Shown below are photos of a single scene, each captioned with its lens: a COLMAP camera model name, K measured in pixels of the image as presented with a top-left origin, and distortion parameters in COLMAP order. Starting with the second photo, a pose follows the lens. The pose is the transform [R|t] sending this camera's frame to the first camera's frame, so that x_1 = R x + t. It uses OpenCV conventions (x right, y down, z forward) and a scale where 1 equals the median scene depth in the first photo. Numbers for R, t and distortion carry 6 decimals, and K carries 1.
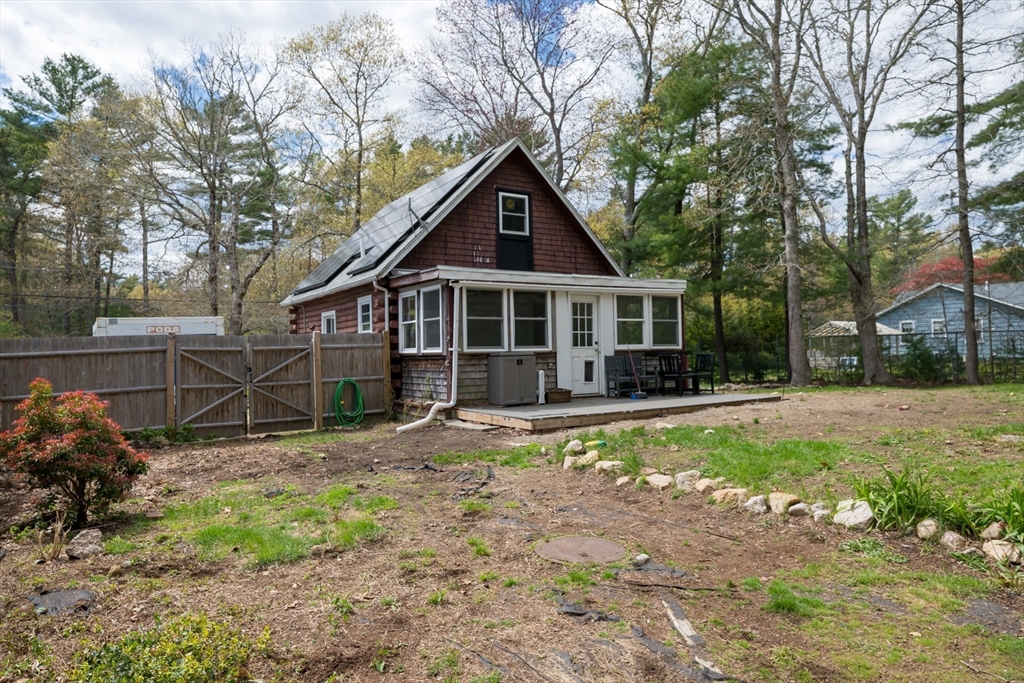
lens RADIAL K [[651.3, 0, 512.0], [0, 651.3, 341.5], [0, 0, 1]] dist [-0.002693, -0.001612]
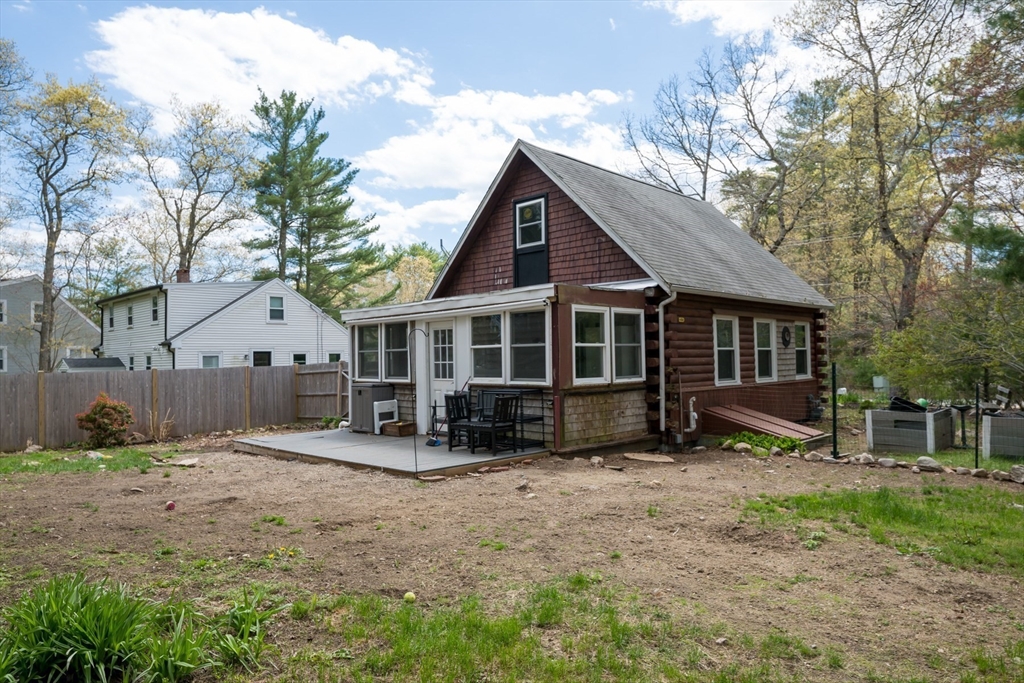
lens RADIAL K [[651.3, 0, 512.0], [0, 651.3, 341.5], [0, 0, 1]] dist [-0.002693, -0.001612]
pose [[0.234768, -0.012673, -0.971969, 0.979981], [0.029763, 0.999540, -0.005844, -0.034301], [0.971596, -0.027557, 0.235037, 0.866812]]
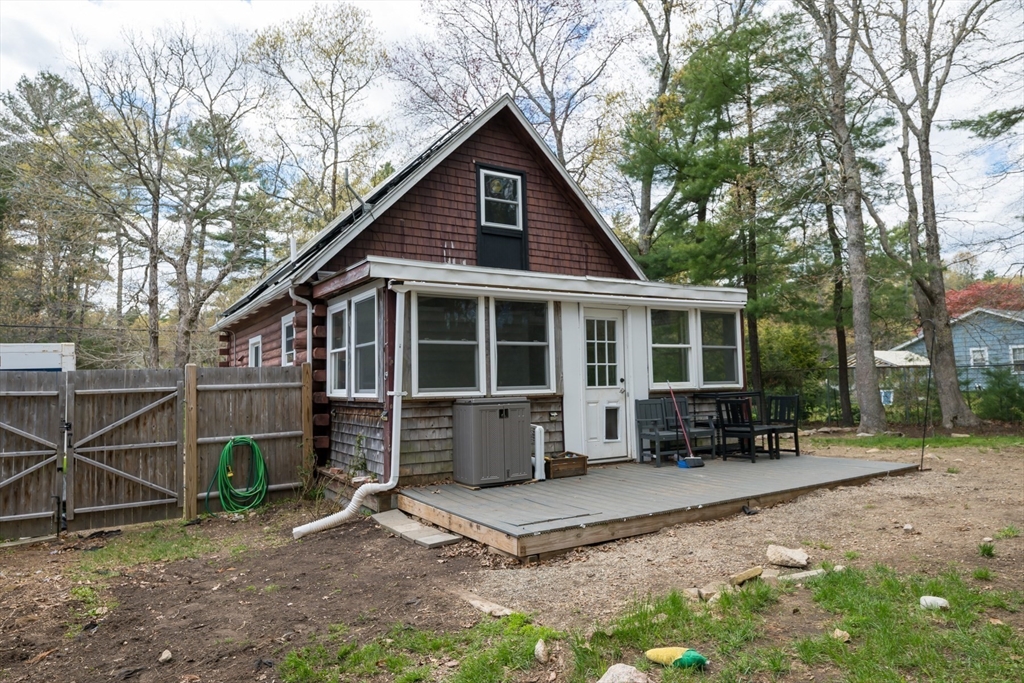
lens RADIAL K [[637.5, 0, 512.0], [0, 637.5, 341.5], [0, 0, 1]] dist [0.005740, 0.001155]
pose [[0.999990, -0.002798, -0.003369, 0.018975], [0.002633, 0.998840, -0.048079, -0.006327], [0.003499, 0.048070, 0.998838, 0.344186]]
